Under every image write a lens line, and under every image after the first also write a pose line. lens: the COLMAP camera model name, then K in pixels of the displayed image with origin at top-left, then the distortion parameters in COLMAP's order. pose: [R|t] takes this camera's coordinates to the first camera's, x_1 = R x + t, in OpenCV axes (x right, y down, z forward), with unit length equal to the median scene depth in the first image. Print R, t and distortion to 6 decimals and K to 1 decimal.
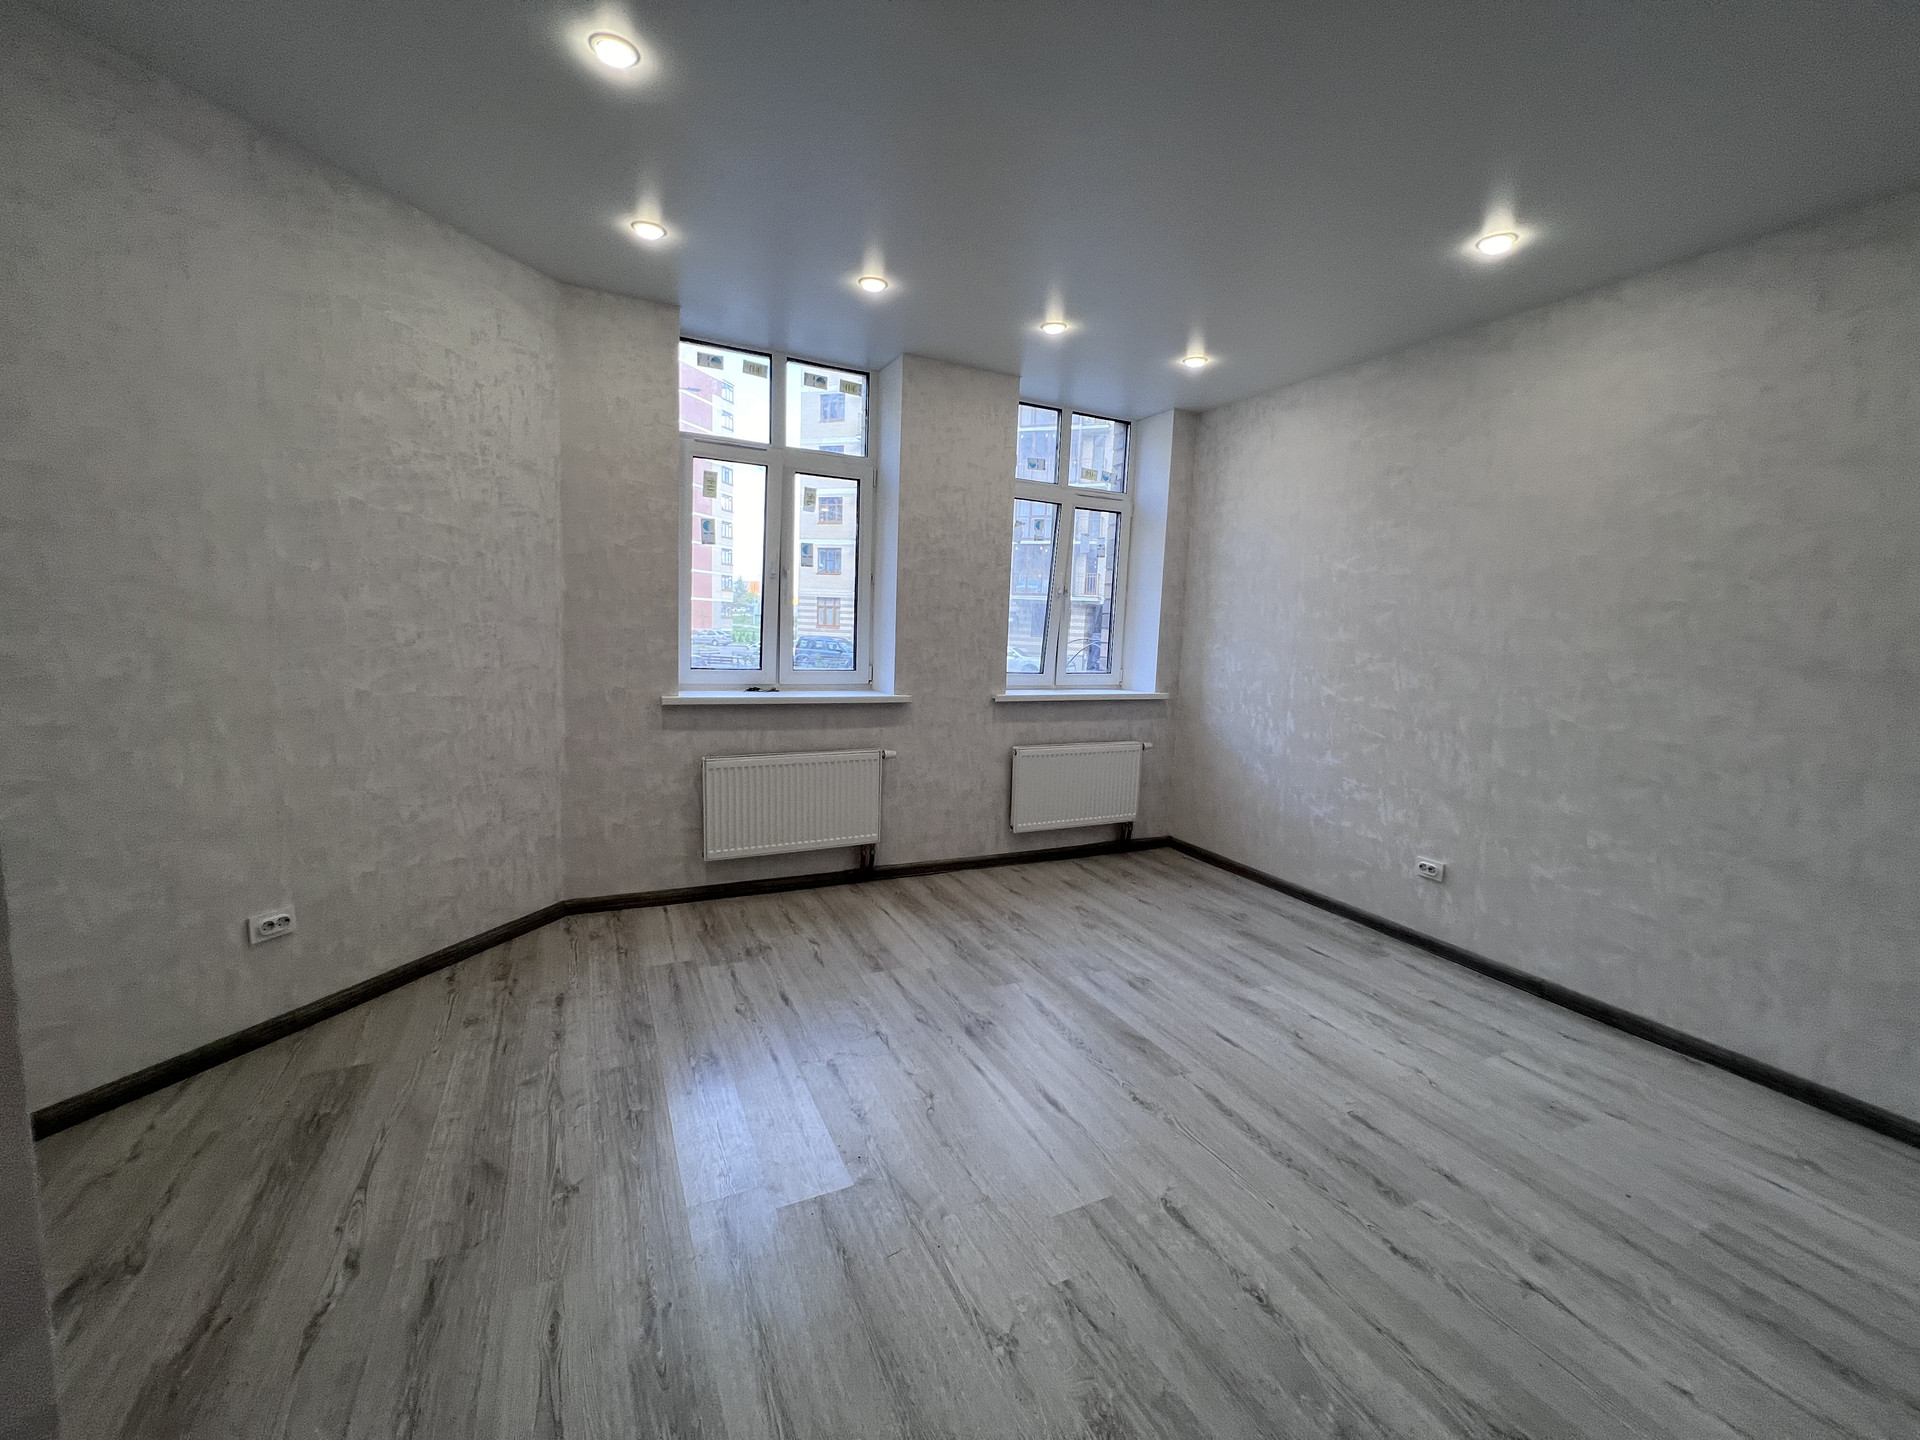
lens RADIAL K [[772.0, 0, 959.3], [0, 772.0, 711.9], [0, 0, 1]] dist [-0.001072, 0.000413]
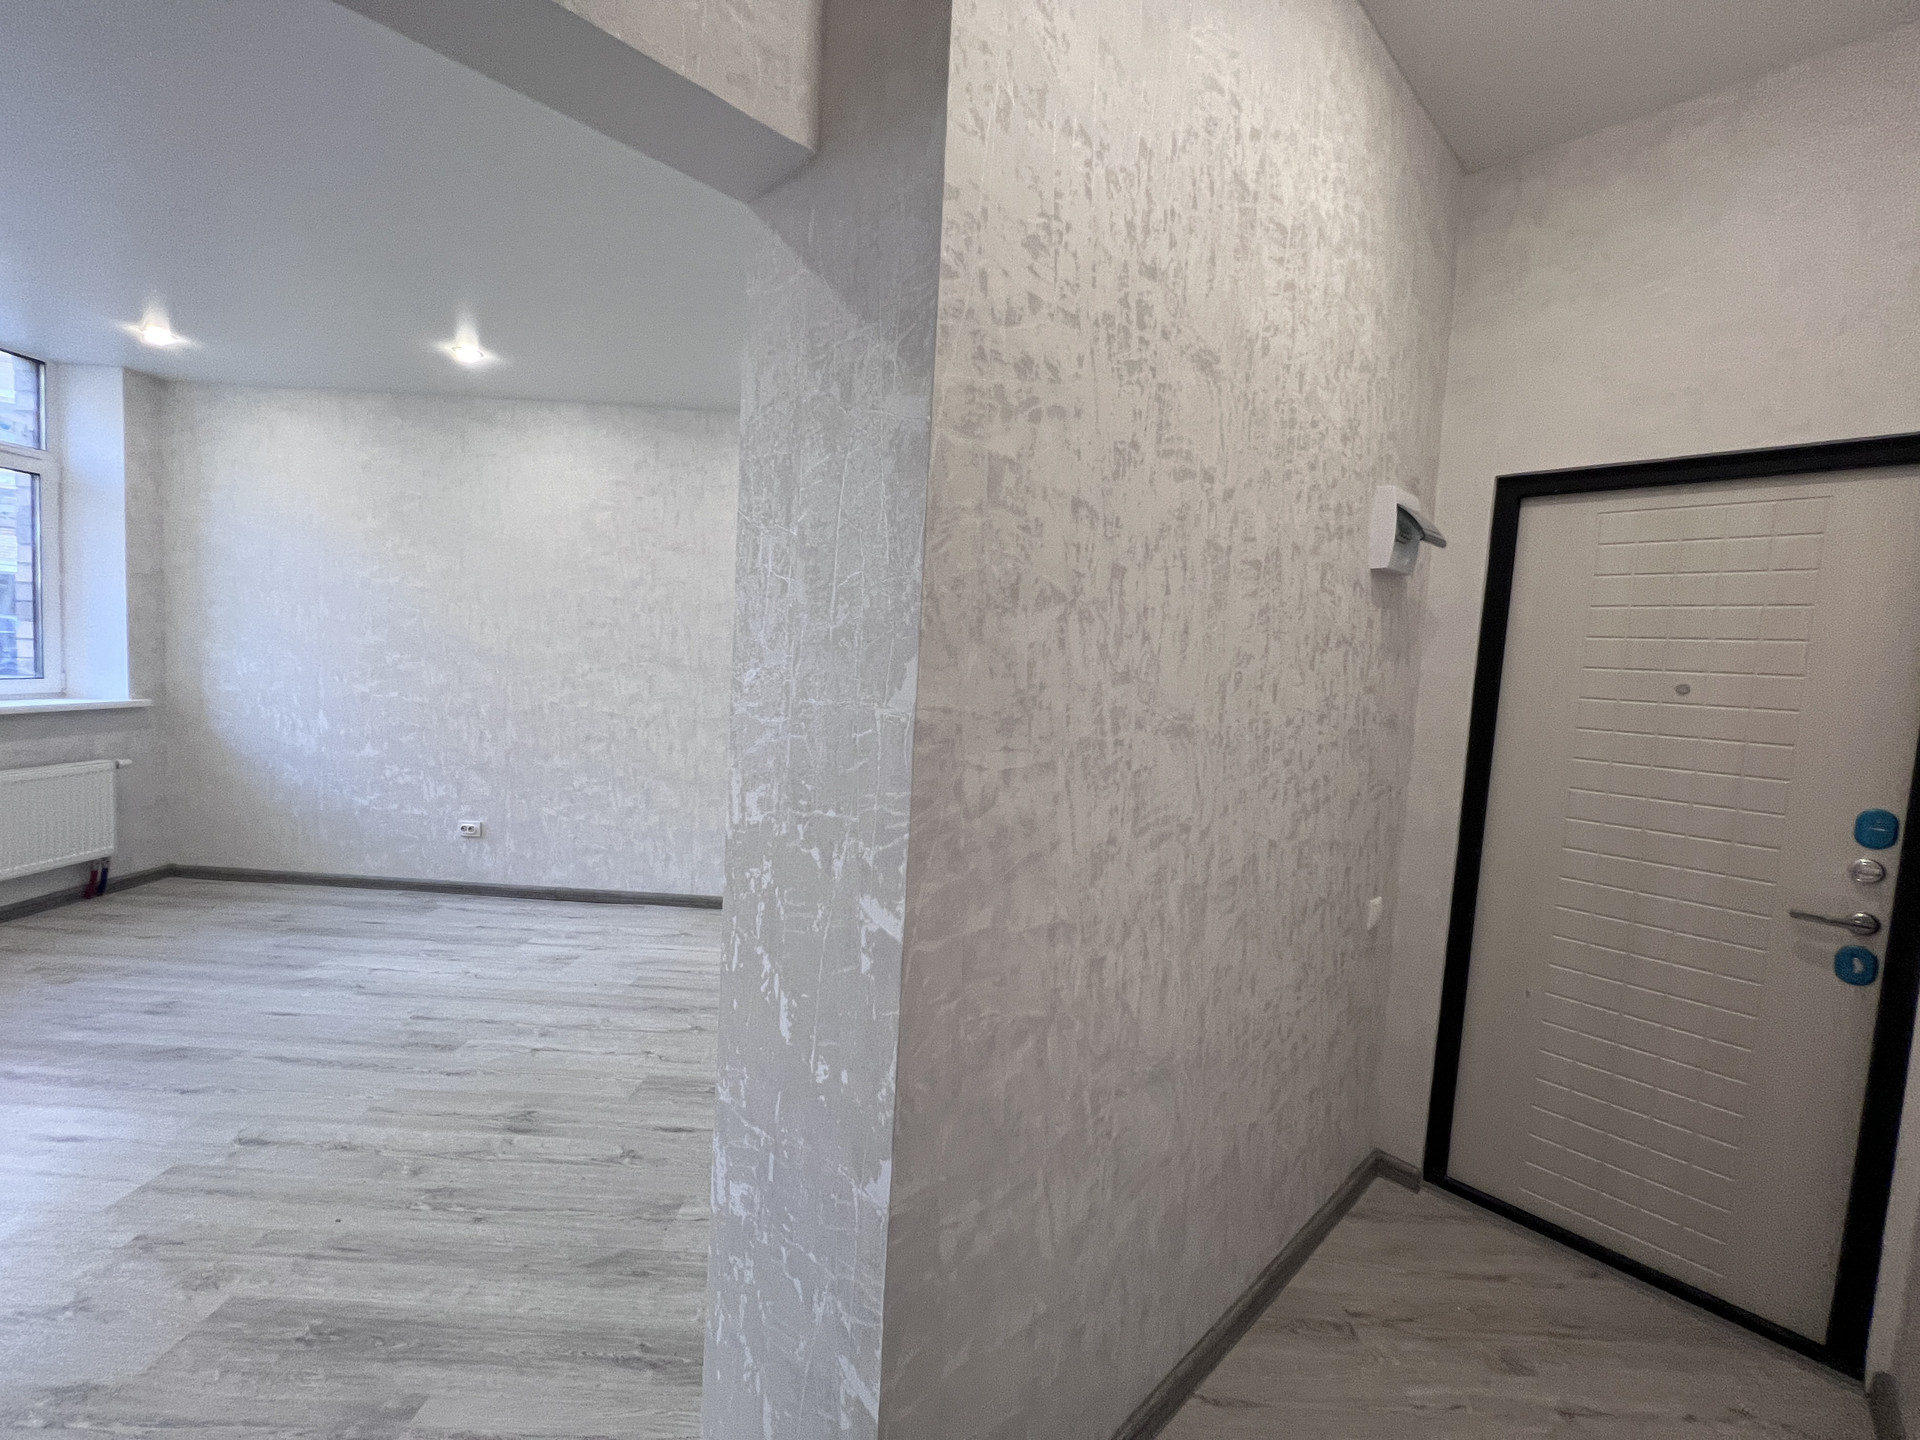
lens RADIAL K [[770.2, 0, 958.4], [0, 770.2, 716.3], [0, 0, 1]] dist [-0.001059, 0.000744]
pose [[0.453636, -0.076098, 0.887932, -0.118363], [0.062347, 0.996616, 0.053560, 0.006723], [-0.889003, 0.031064, 0.456846, -0.269226]]
